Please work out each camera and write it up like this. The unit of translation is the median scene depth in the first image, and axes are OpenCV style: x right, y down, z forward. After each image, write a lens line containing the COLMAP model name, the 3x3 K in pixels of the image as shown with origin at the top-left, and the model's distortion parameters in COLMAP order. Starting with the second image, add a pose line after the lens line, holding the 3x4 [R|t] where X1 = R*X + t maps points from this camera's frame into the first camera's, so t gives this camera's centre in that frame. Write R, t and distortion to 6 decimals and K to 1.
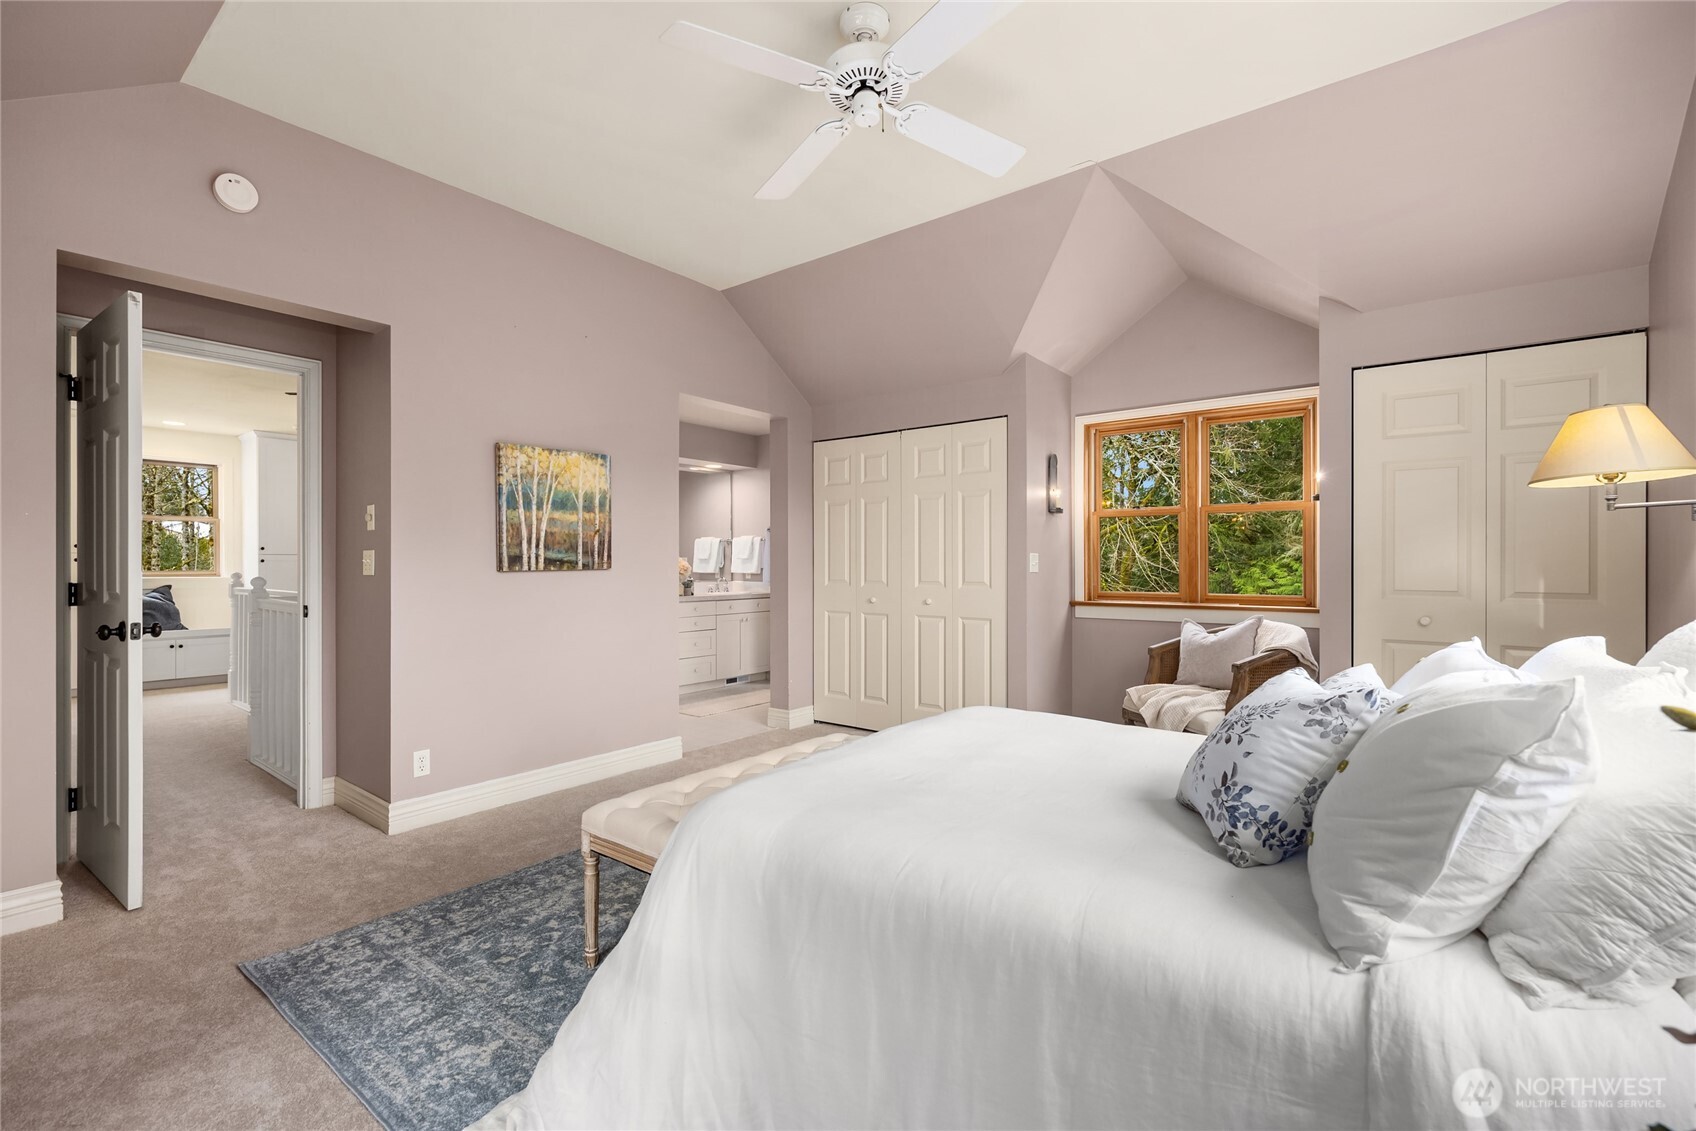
lens RADIAL K [[745.9, 0, 851.7], [0, 745.9, 570.2], [0, 0, 1]] dist [-0.008134, 0.000009]
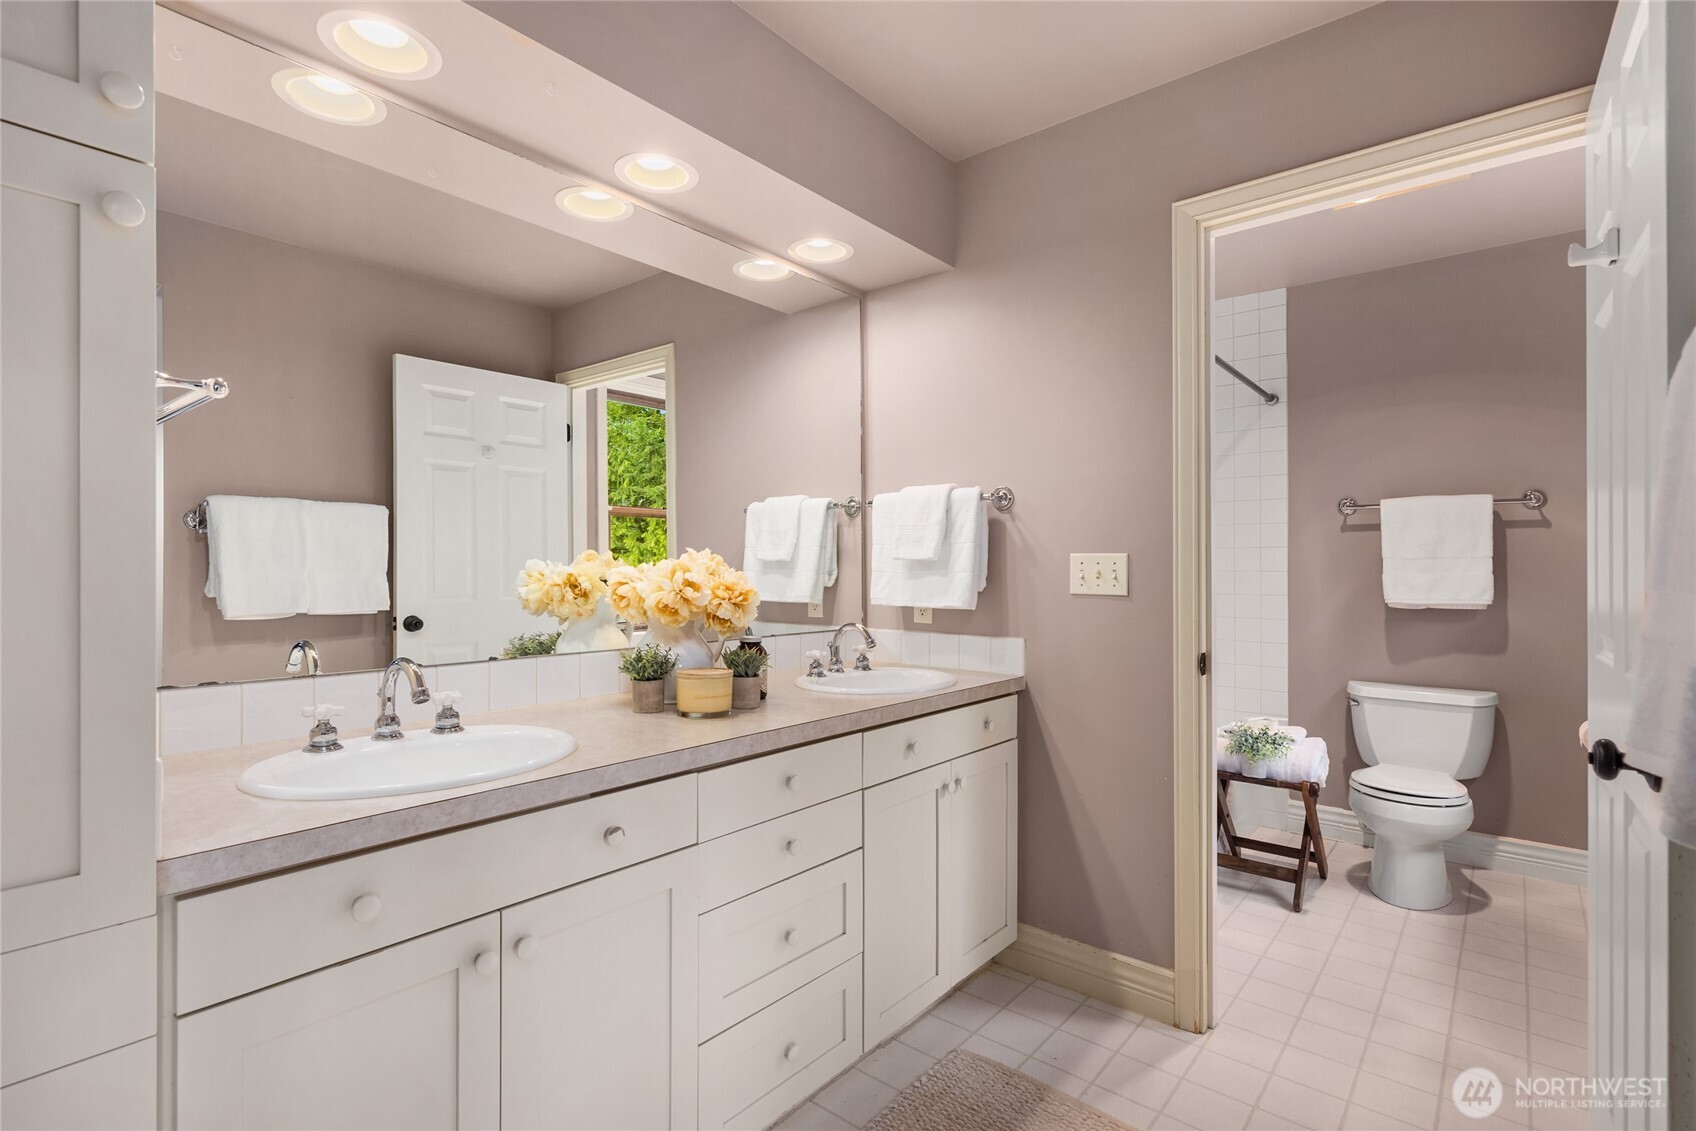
lens RADIAL K [[812.4, 0, 850.7], [0, 812.4, 577.1], [0, 0, 1]] dist [-0.000564, -0.000003]
pose [[0.999675, 0.004398, -0.025110, -0.167066], [-0.004713, 0.999910, -0.012524, -0.003992], [0.025053, 0.012639, 0.999606, 0.687753]]
